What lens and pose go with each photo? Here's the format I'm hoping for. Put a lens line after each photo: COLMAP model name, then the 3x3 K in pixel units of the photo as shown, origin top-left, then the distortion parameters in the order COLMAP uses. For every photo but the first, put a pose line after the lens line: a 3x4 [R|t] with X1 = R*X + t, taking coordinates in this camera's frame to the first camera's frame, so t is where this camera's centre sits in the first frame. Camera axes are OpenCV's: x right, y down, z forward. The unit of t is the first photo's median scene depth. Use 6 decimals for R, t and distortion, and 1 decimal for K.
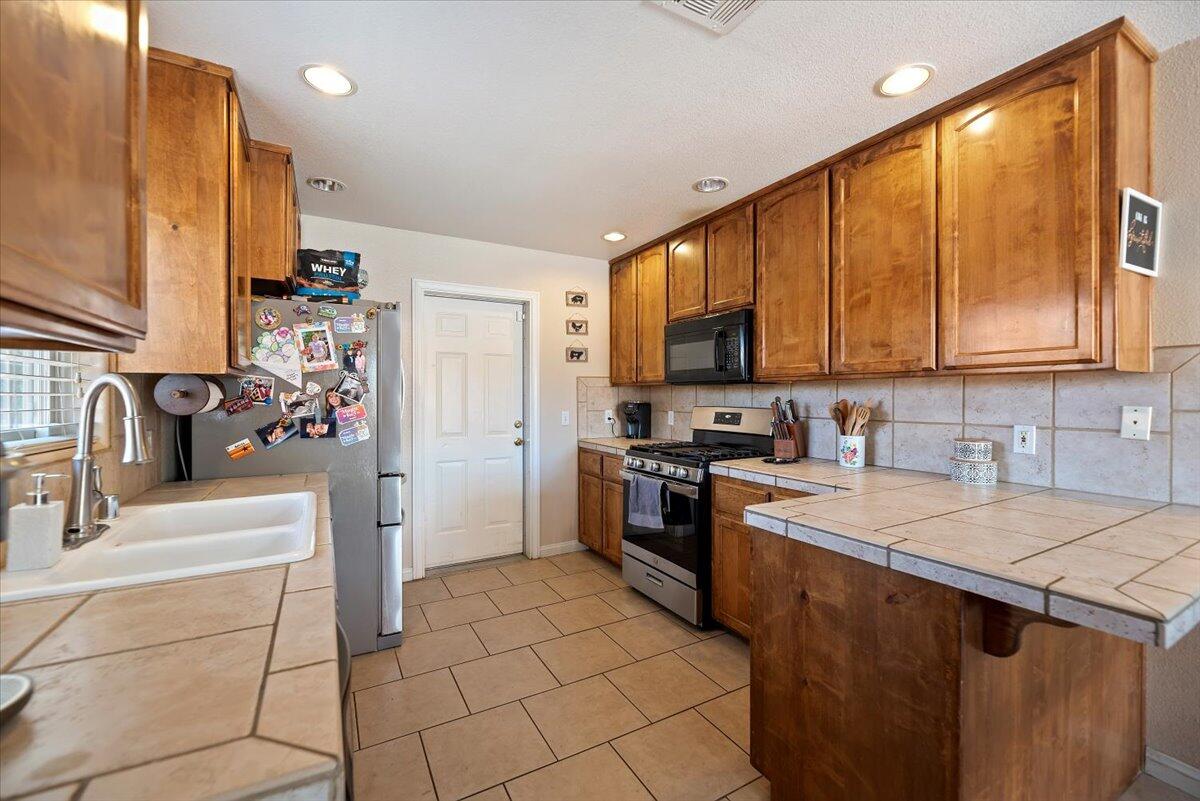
lens RADIAL K [[498.6, 0, 603.0], [0, 498.6, 396.5], [0, 0, 1]] dist [-0.000410, -0.000391]
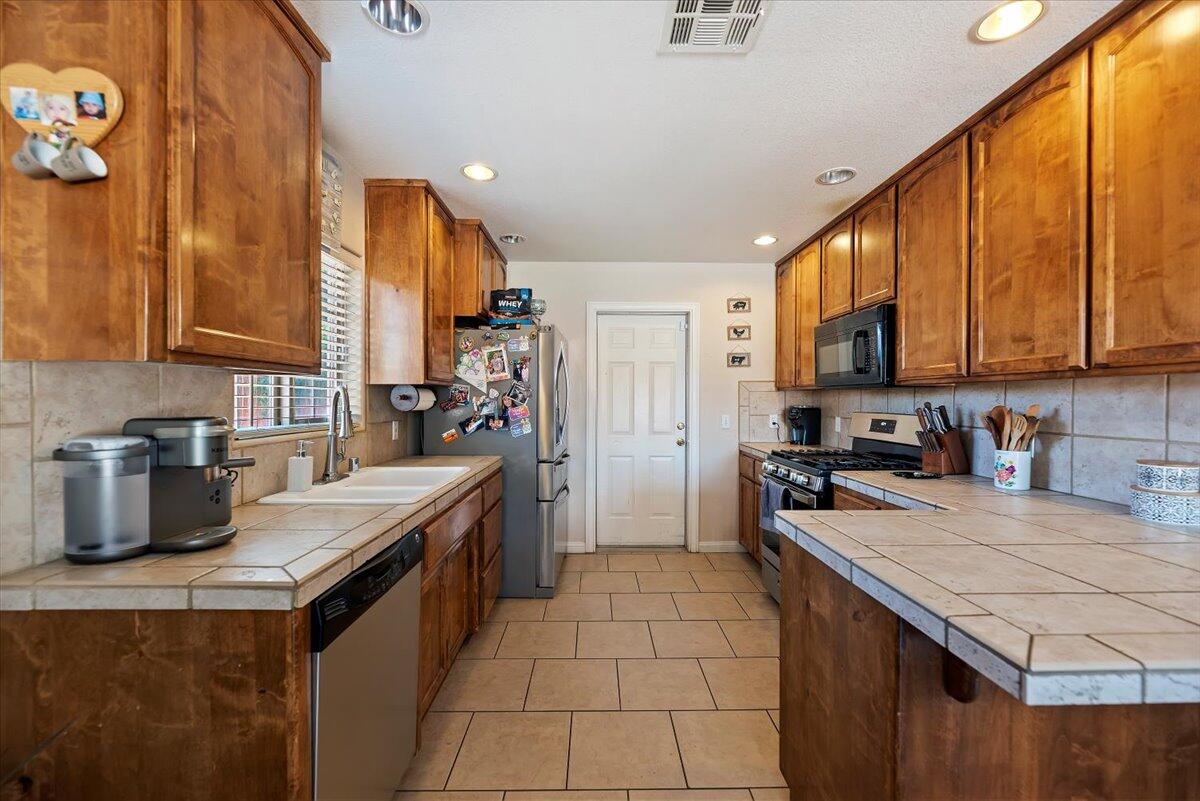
lens RADIAL K [[489.7, 0, 600.0], [0, 489.7, 400.5], [0, 0, 1]] dist [-0.000931, -0.000361]
pose [[0.876339, 0.005473, -0.481665, 0.299654], [-0.005277, 0.999985, 0.001762, -0.001144], [0.481667, 0.000998, 0.876354, -0.024894]]
